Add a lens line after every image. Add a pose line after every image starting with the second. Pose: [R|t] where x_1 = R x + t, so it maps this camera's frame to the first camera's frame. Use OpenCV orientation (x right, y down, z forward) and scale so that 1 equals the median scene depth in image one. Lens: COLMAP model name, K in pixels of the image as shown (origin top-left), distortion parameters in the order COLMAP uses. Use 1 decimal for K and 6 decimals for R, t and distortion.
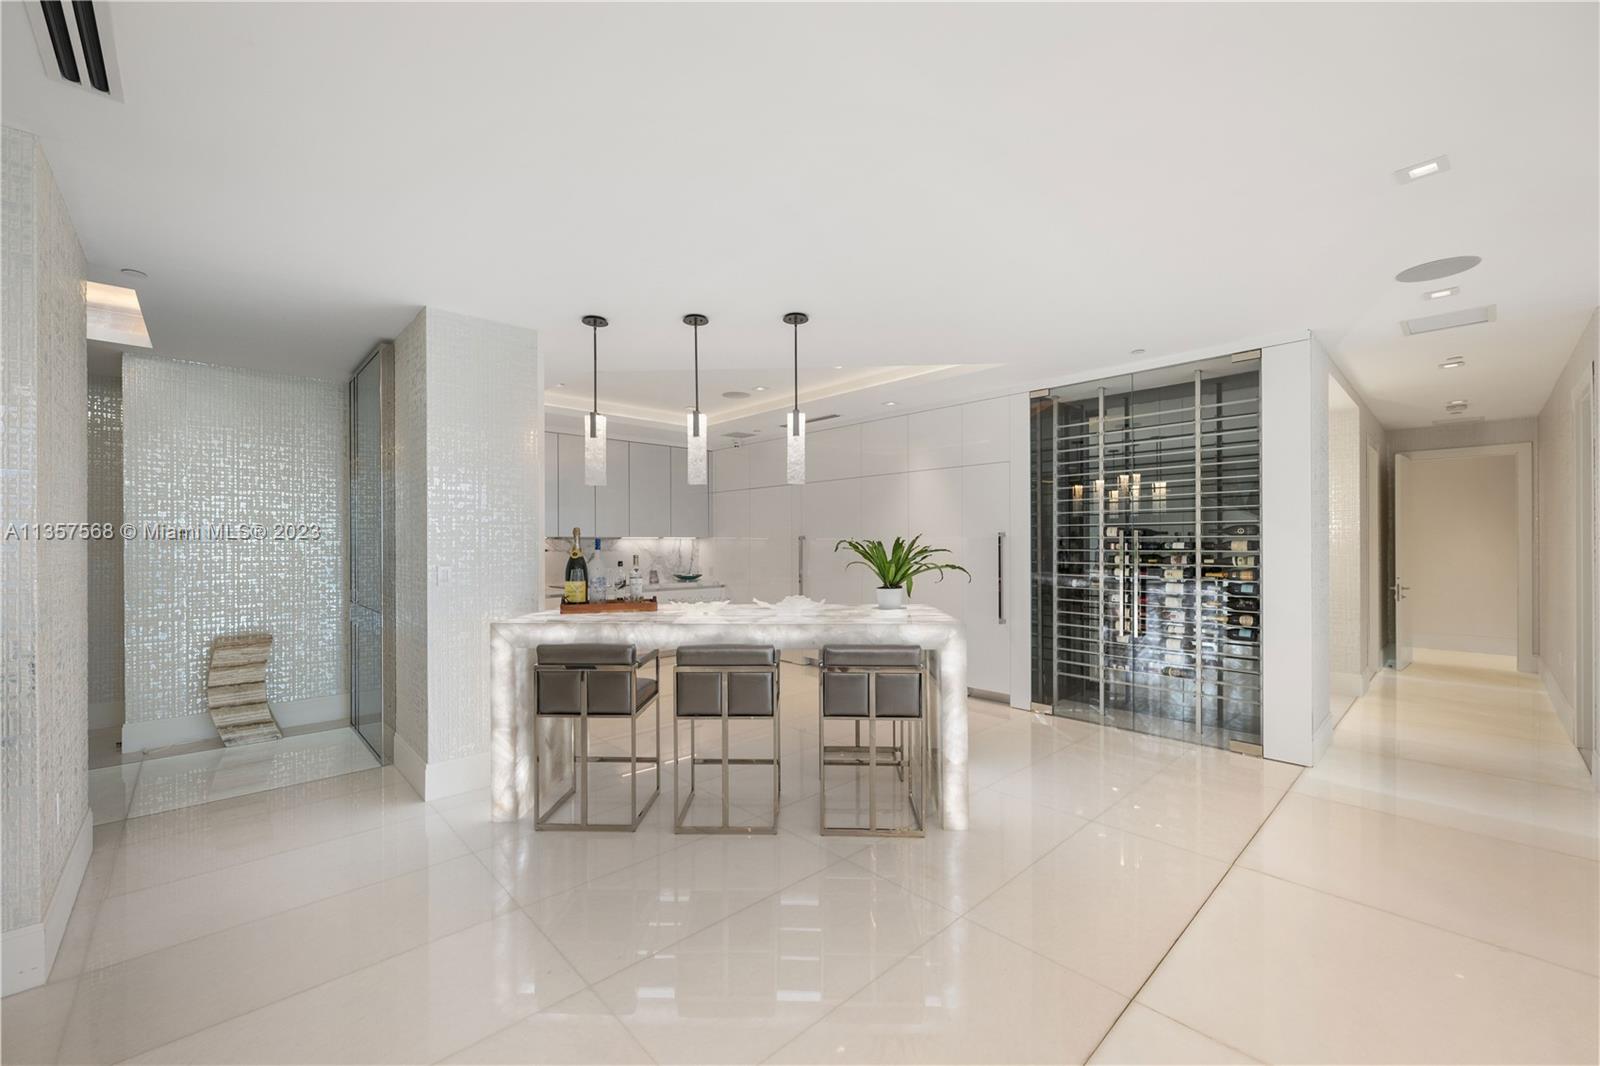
lens RADIAL K [[637.8, 0, 798.6], [0, 637.8, 540.7], [0, 0, 1]] dist [0.001364, 0.000072]
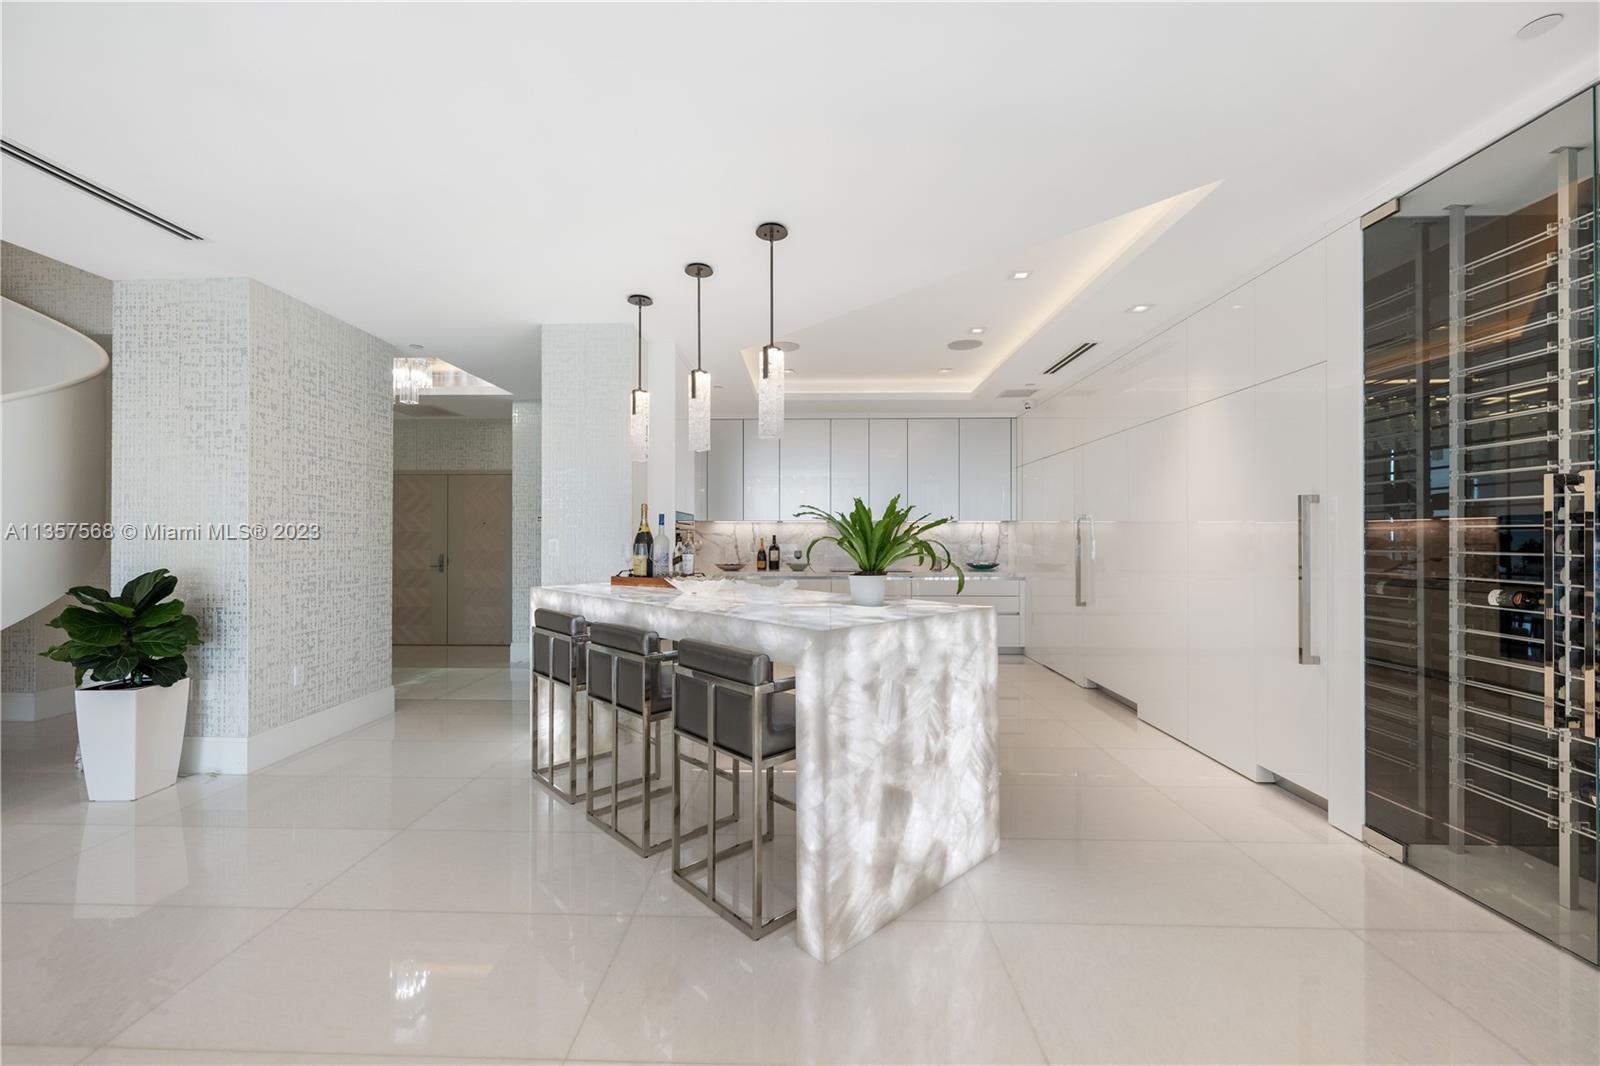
lens RADIAL K [[637.8, 0, 796.7], [0, 637.8, 532.1], [0, 0, 1]] dist [0.001364, 0.000072]
pose [[0.706220, -0.001994, -0.707990, 0.413245], [0.000315, 0.999997, -0.002502, 0.021106], [0.707993, 0.001544, 0.706218, 0.325965]]
